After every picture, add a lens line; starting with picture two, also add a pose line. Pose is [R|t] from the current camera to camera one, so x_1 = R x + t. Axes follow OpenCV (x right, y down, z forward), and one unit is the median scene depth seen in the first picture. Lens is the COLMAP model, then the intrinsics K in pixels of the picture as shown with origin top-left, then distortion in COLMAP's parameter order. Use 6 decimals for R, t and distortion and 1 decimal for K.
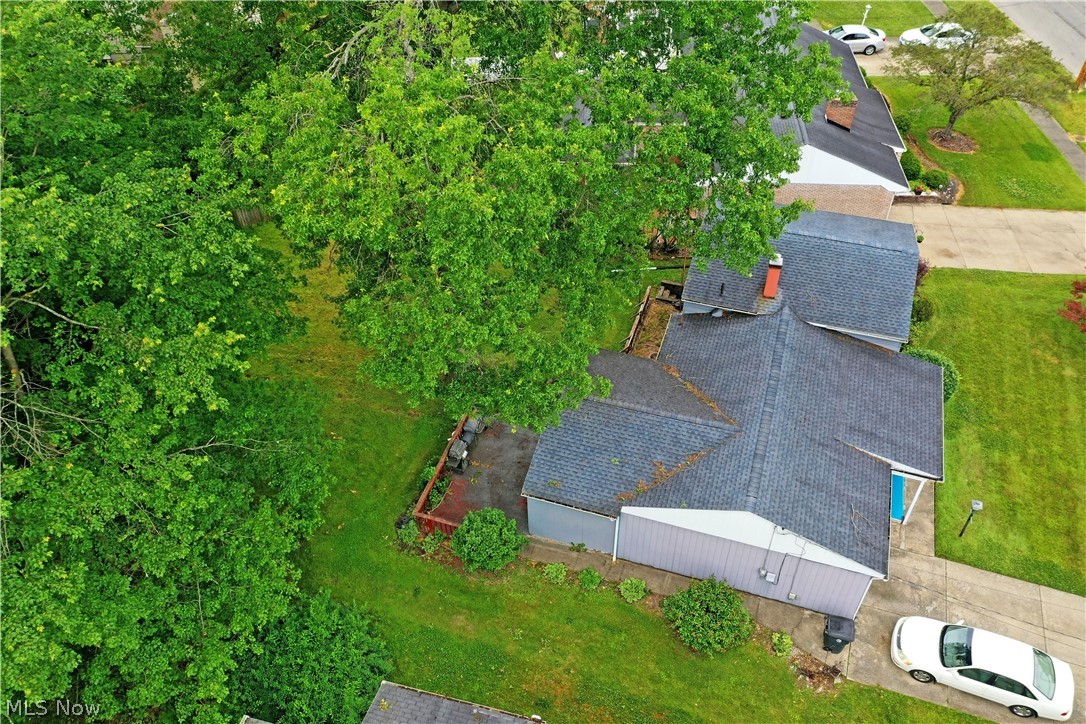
lens RADIAL K [[860.0, 0, 543.0], [0, 860.0, 362.0], [0, 0, 1]] dist [0.008242, 0.004299]
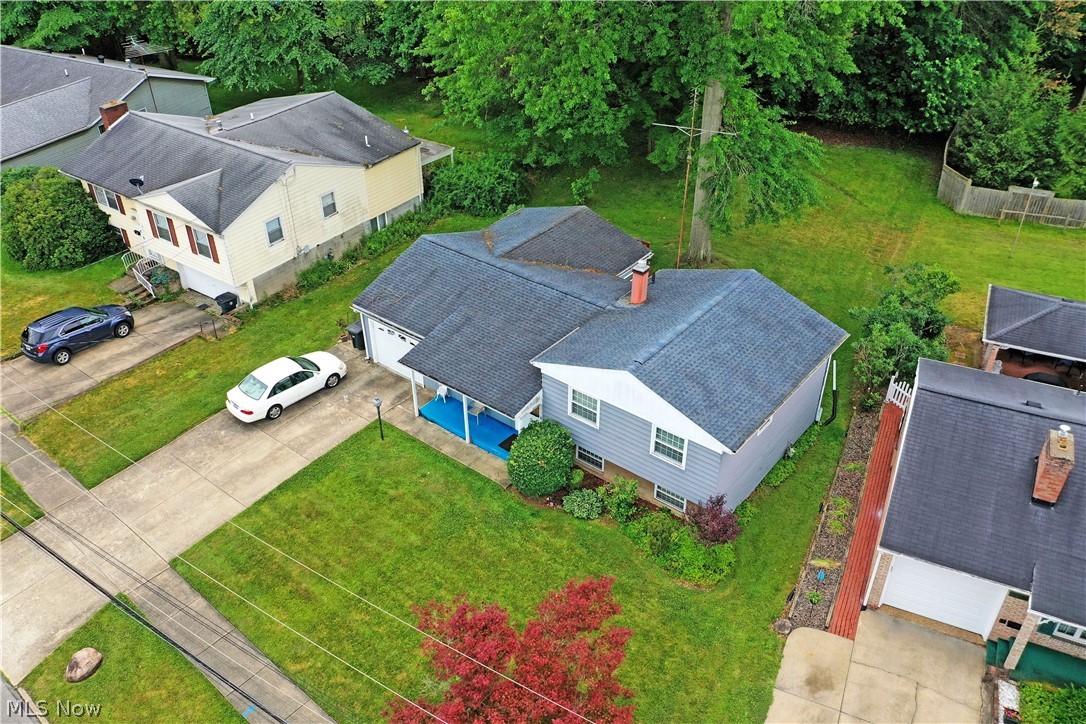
lens RADIAL K [[860.0, 0, 543.0], [0, 860.0, 362.0], [0, 0, 1]] dist [0.008242, 0.004299]
pose [[-0.354072, 0.544243, -0.760547, 0.859942], [-0.615562, 0.476611, 0.627635, -0.476533], [0.704071, 0.690392, 0.166260, 0.643784]]
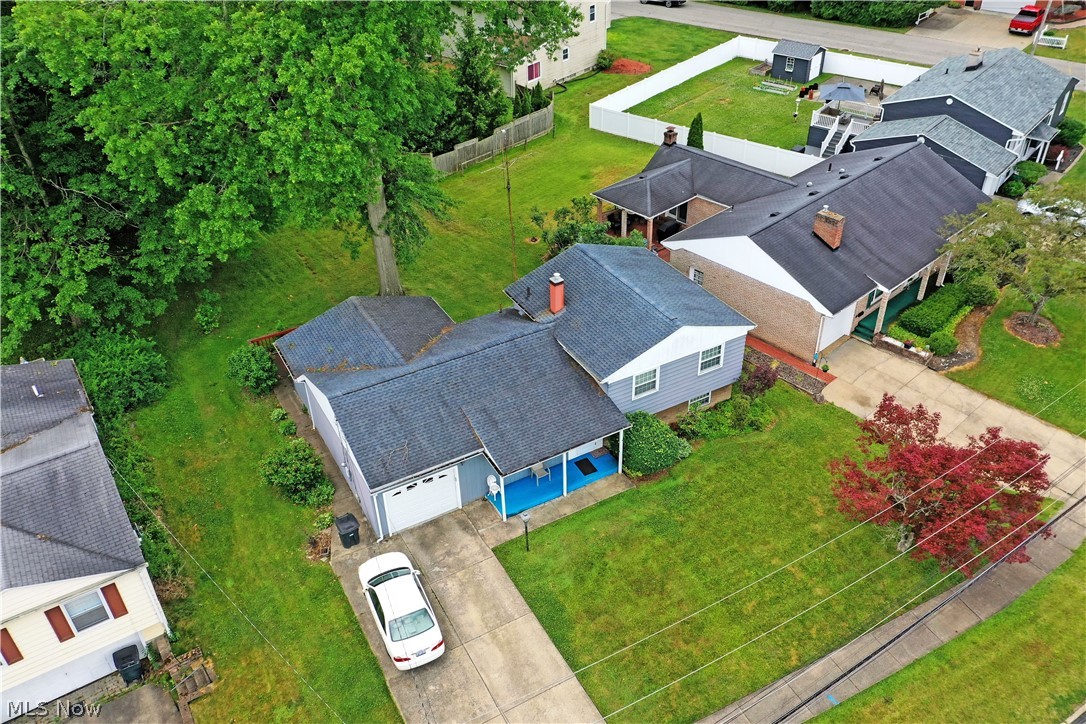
lens RADIAL K [[860.0, 0, 543.0], [0, 860.0, 362.0], [0, 0, 1]] dist [0.008242, 0.004299]
pose [[0.737486, 0.389521, -0.551713, 0.719751], [-0.449870, 0.892627, 0.028863, -0.035196], [0.503717, 0.226913, 0.833535, 0.042037]]
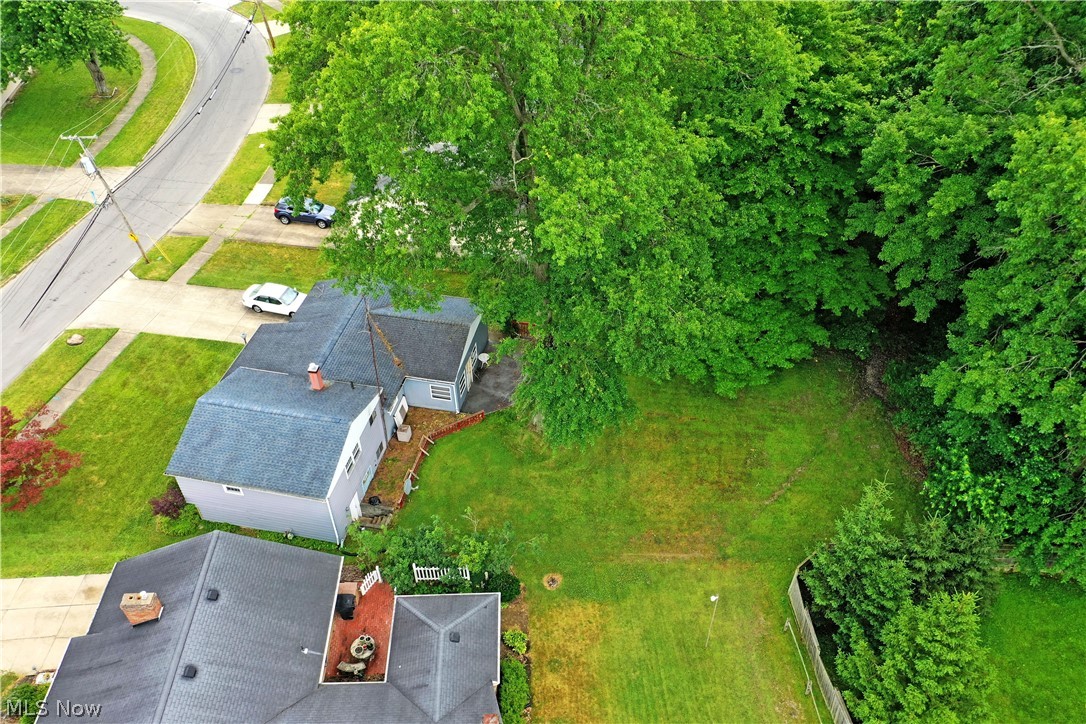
lens RADIAL K [[860.0, 0, 543.0], [0, 860.0, 362.0], [0, 0, 1]] dist [0.008242, 0.004299]
pose [[-0.993640, 0.083288, -0.075780, 0.000628], [-0.067100, 0.102493, 0.992468, -1.197983], [0.090427, 0.991241, -0.096252, 0.896478]]
